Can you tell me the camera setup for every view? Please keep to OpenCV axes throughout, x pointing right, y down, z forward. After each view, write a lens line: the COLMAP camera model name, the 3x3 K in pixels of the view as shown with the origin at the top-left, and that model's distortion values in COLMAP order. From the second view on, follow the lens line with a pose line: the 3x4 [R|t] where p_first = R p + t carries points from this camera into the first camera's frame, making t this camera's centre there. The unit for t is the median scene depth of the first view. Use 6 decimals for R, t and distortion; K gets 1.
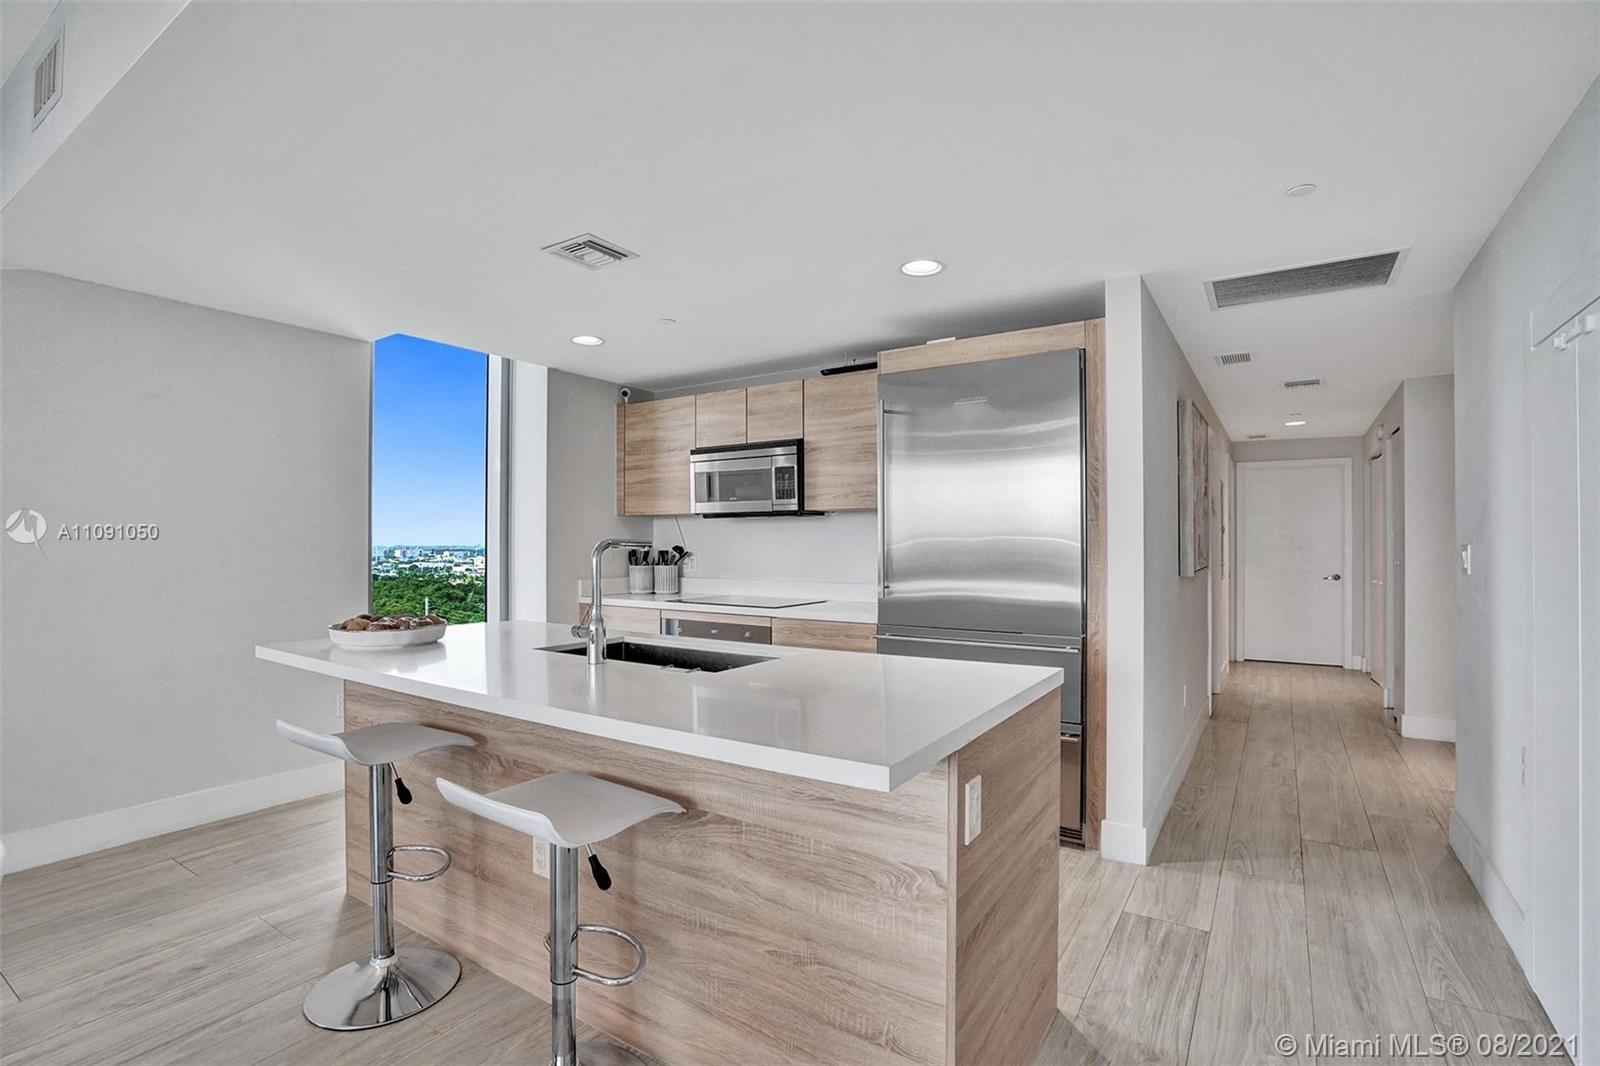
lens RADIAL K [[747.2, 0, 792.7], [0, 747.2, 534.9], [0, 0, 1]] dist [-0.057363, 0.021731]
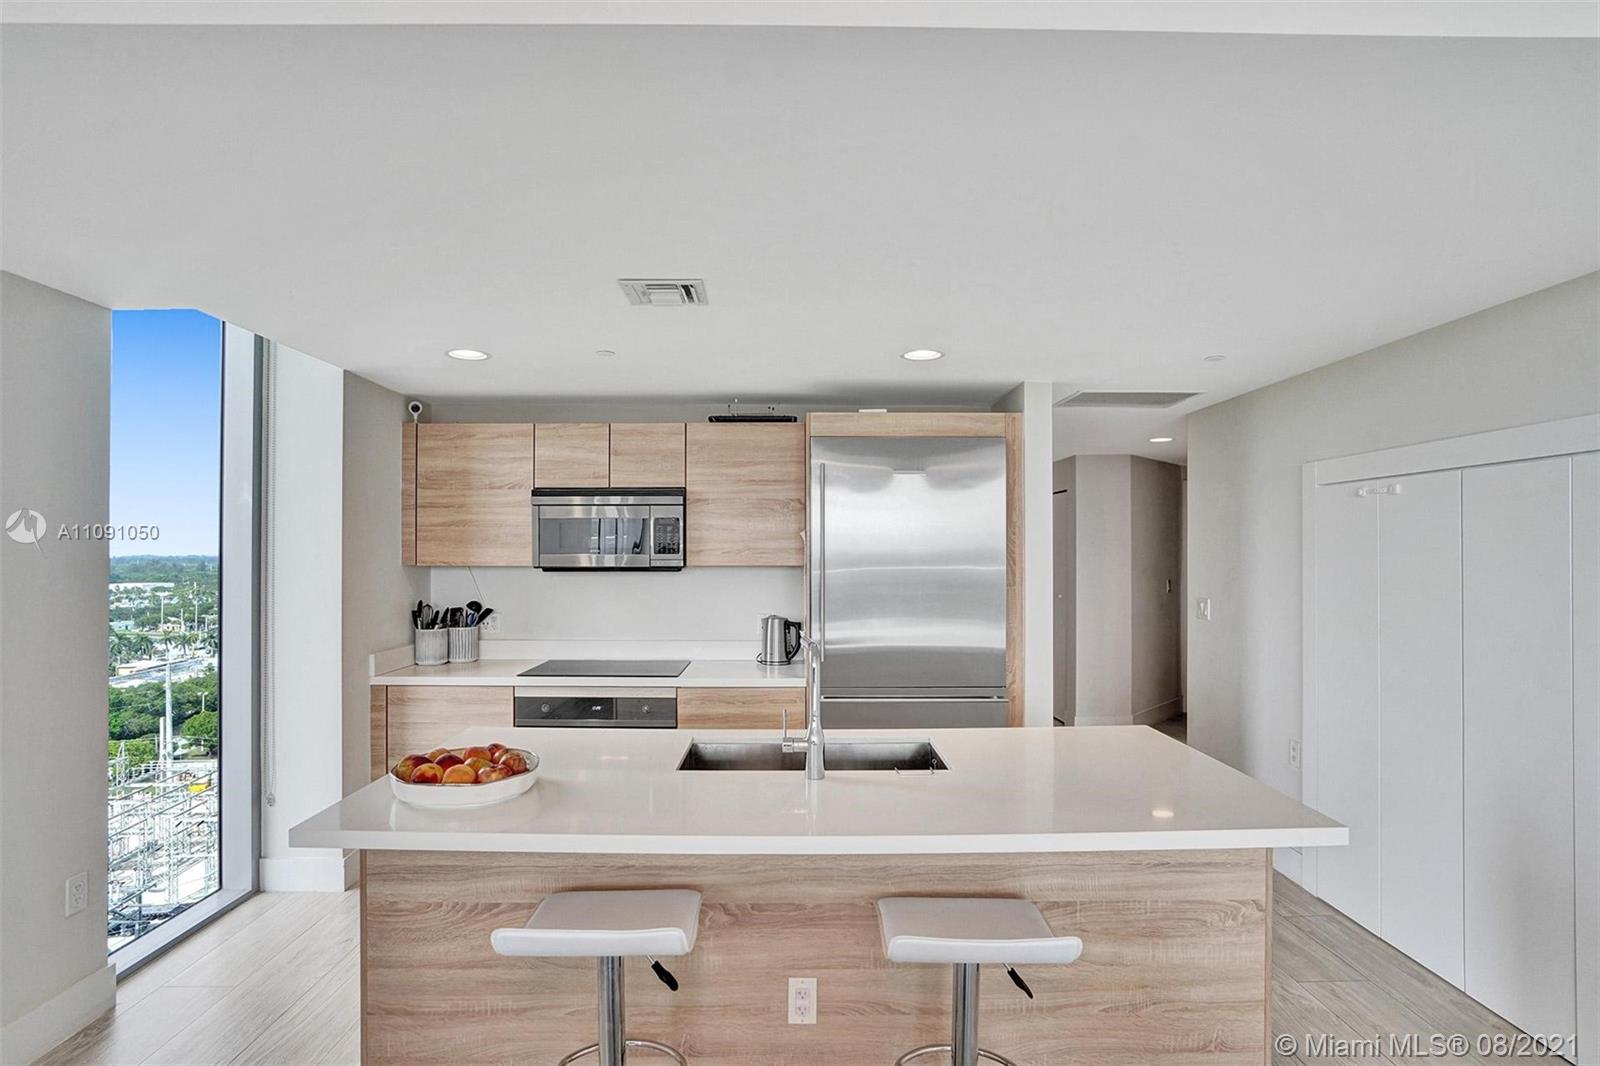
lens RADIAL K [[818.2, 0, 797.7], [0, 818.2, 547.2], [0, 0, 1]] dist [-0.047996, 0.026879]
pose [[0.826944, 0.005110, 0.562261, -0.513398], [-0.006898, 0.999976, 0.001056, -0.068330], [-0.562242, -0.004752, 0.826959, 0.107148]]
